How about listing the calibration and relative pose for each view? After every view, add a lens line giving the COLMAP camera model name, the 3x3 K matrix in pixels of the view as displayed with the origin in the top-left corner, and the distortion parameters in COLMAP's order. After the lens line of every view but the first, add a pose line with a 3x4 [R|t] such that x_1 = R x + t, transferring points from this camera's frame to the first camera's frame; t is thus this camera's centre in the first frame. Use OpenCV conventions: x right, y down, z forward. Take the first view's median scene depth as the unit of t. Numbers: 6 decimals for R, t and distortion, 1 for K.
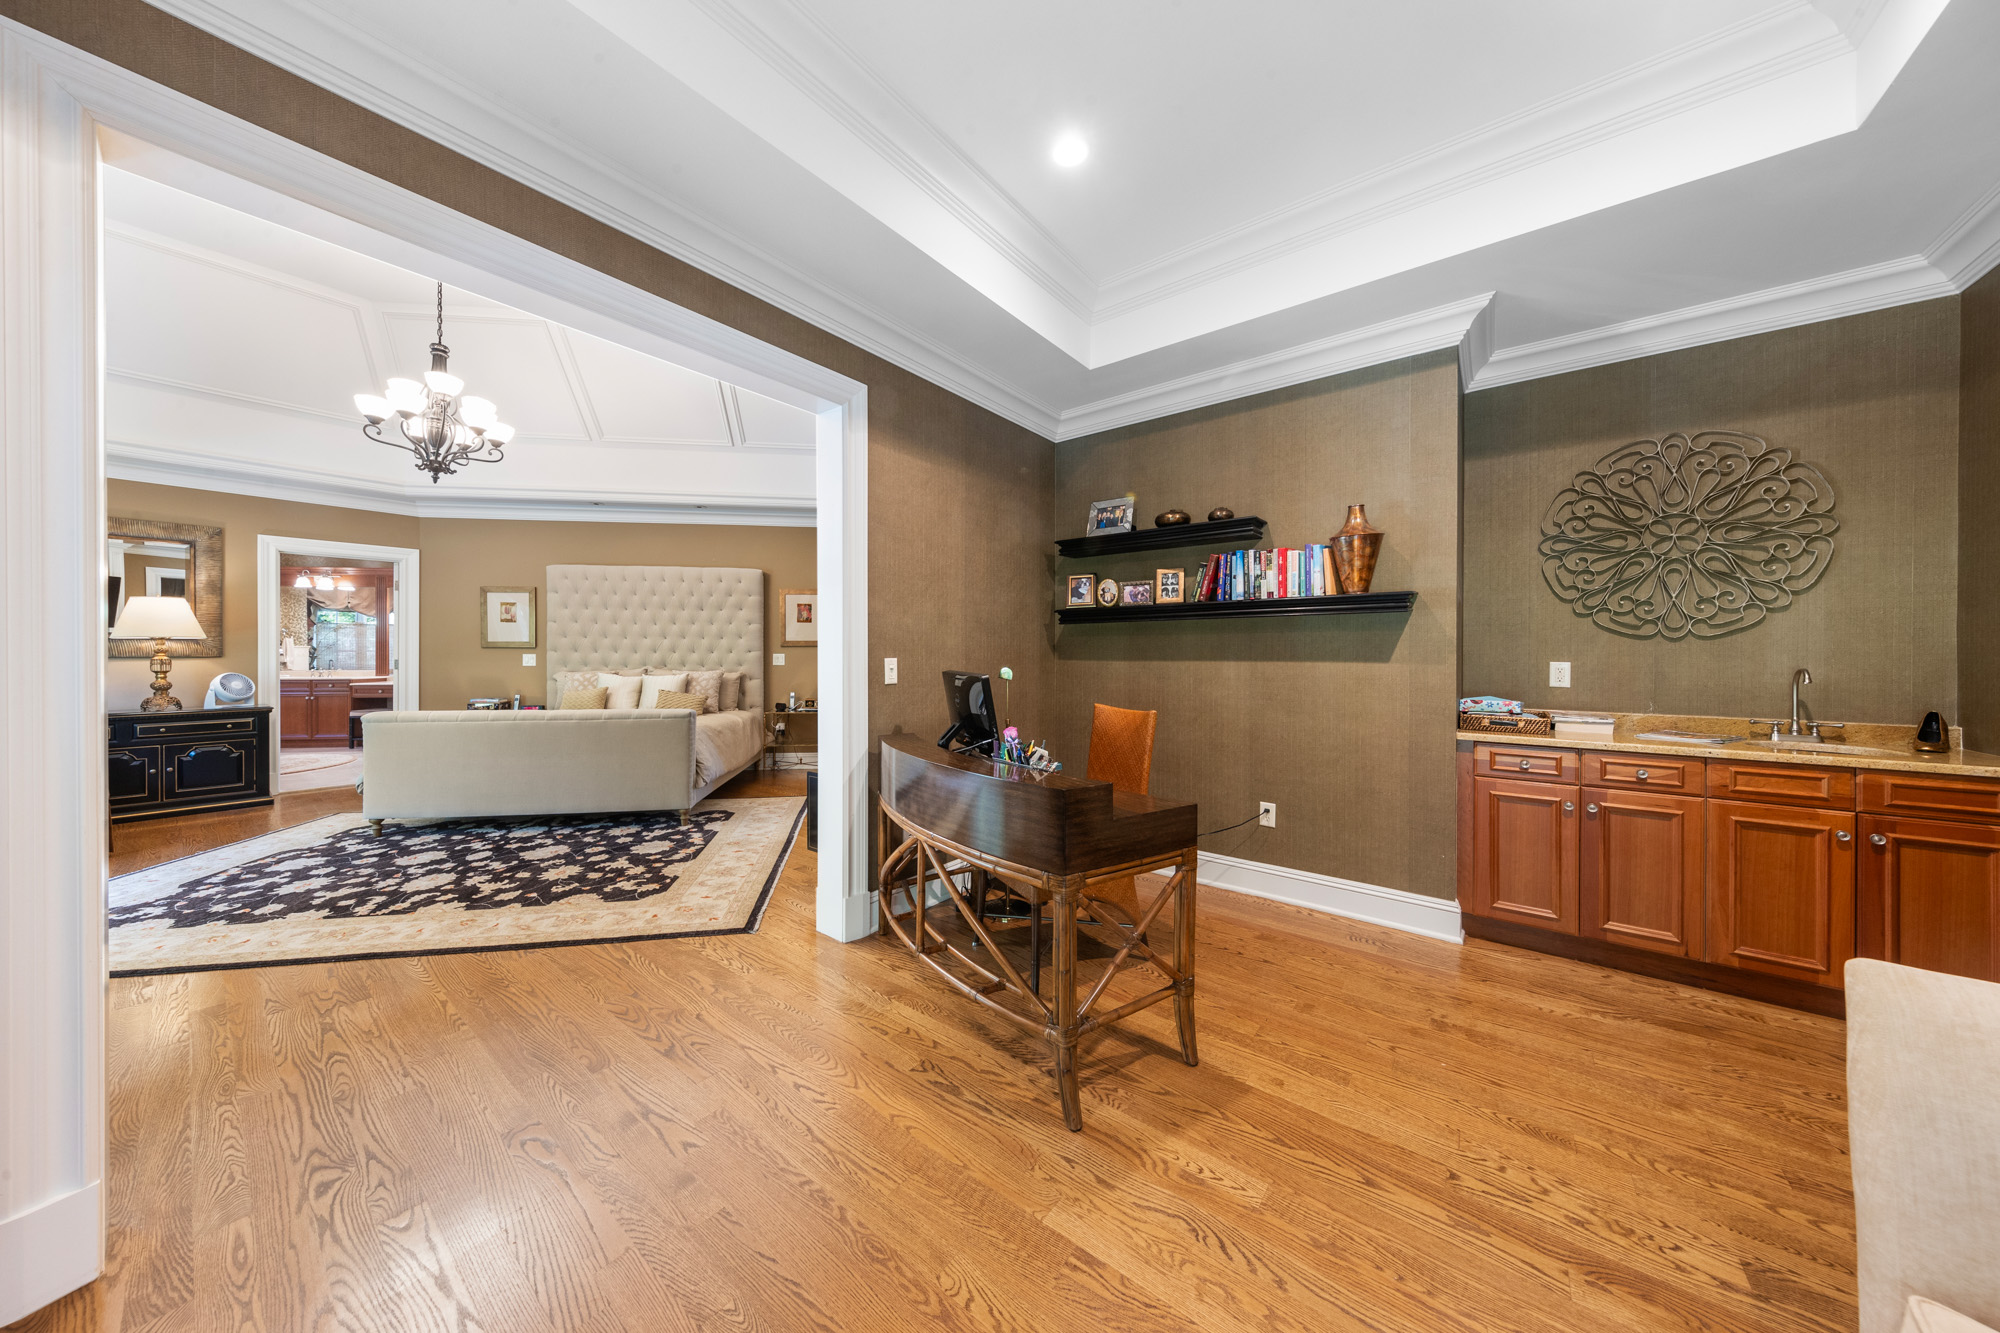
lens RADIAL K [[633.4, 0, 995.0], [0, 633.4, 656.4], [0, 0, 1]] dist [0.014965, -0.007015]
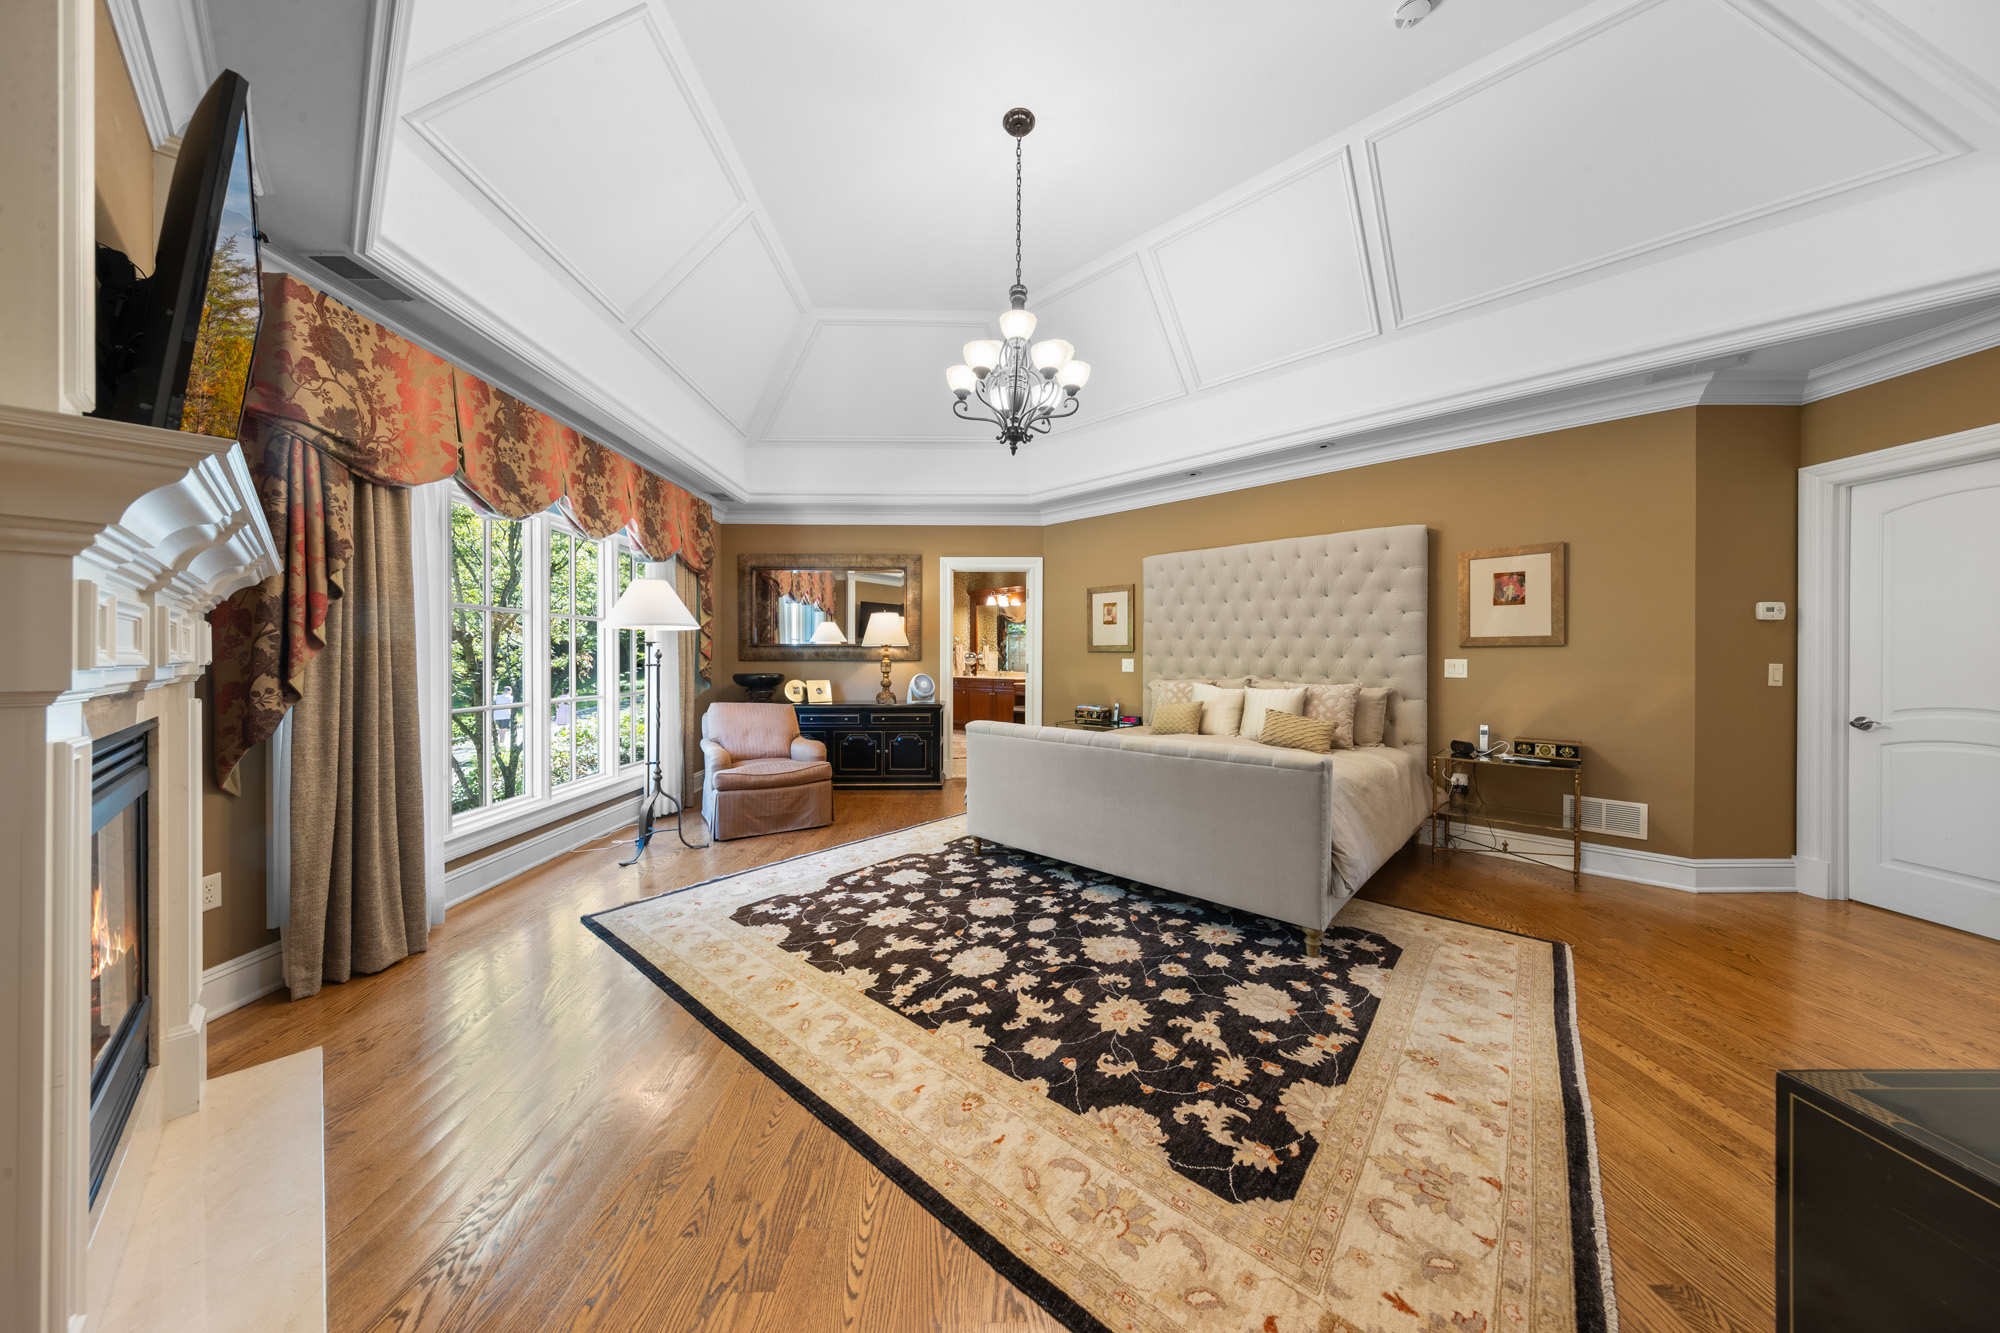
lens RADIAL K [[633.4, 0, 995.0], [0, 633.4, 656.4], [0, 0, 1]] dist [0.014965, -0.007015]
pose [[0.634459, -0.000751, -0.772956, -0.230840], [-0.005040, 0.999974, -0.005109, -0.002097], [0.772940, 0.007137, 0.634439, 0.421058]]
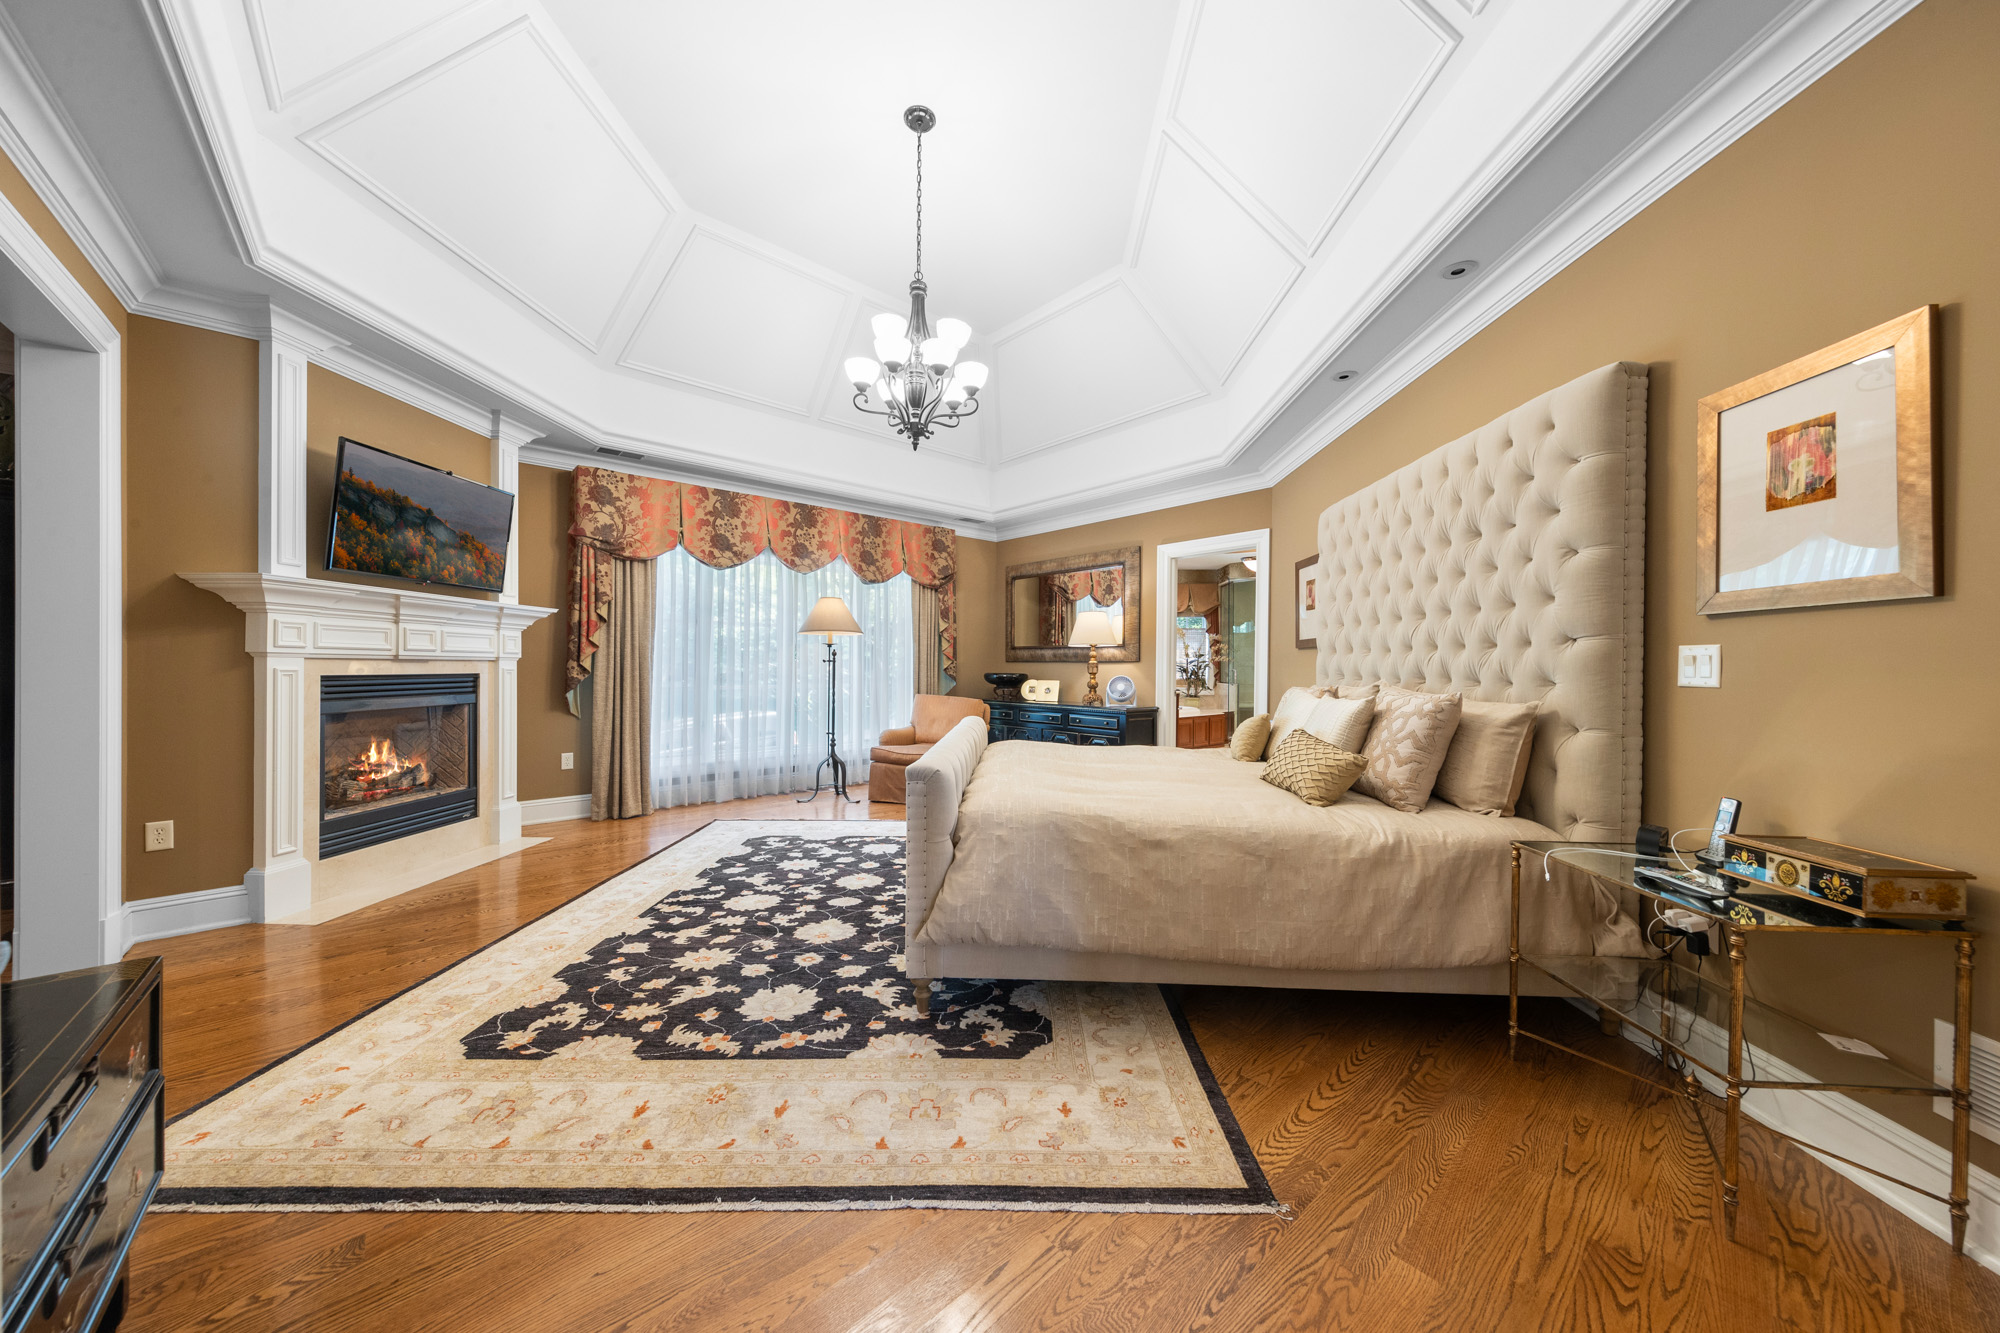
lens RADIAL K [[672.7, 0, 993.0], [0, 672.7, 671.1], [0, 0, 1]] dist [0.000043, -0.000013]
pose [[-0.176153, 0.005812, -0.984346, -0.014103], [-0.012732, 0.999885, 0.008182, 0.013038], [0.984280, 0.013974, -0.176059, 1.171802]]
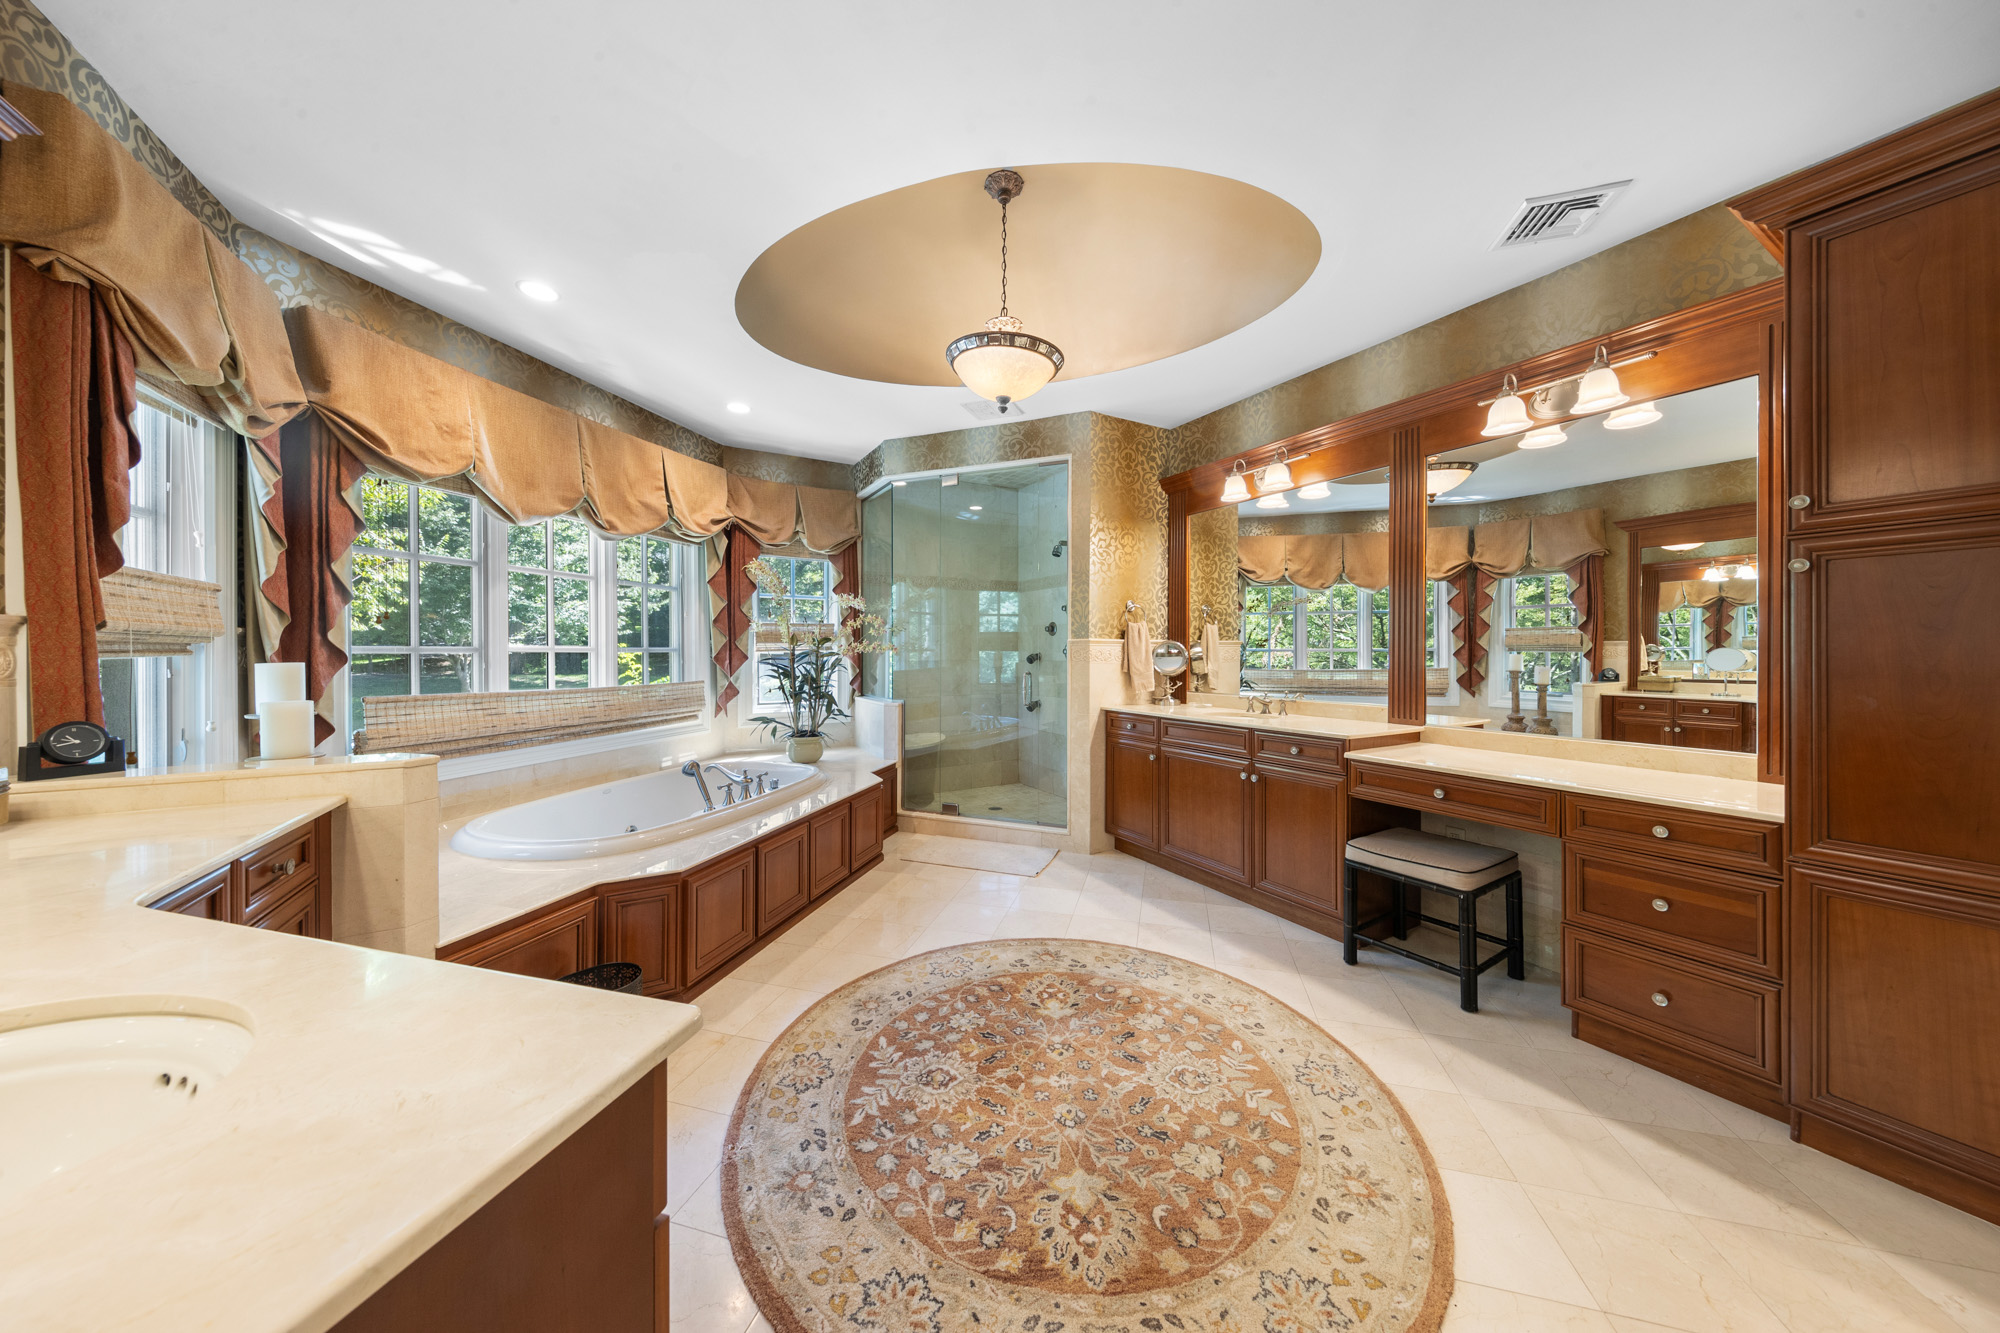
lens RADIAL K [[633.4, 0, 995.0], [0, 633.4, 656.4], [0, 0, 1]] dist [0.014965, -0.007015]
pose [[0.387819, 0.002861, -0.921731, -1.468036], [-0.005104, 0.999987, 0.000957, -0.009298], [0.921722, 0.004333, 0.387828, 1.338188]]
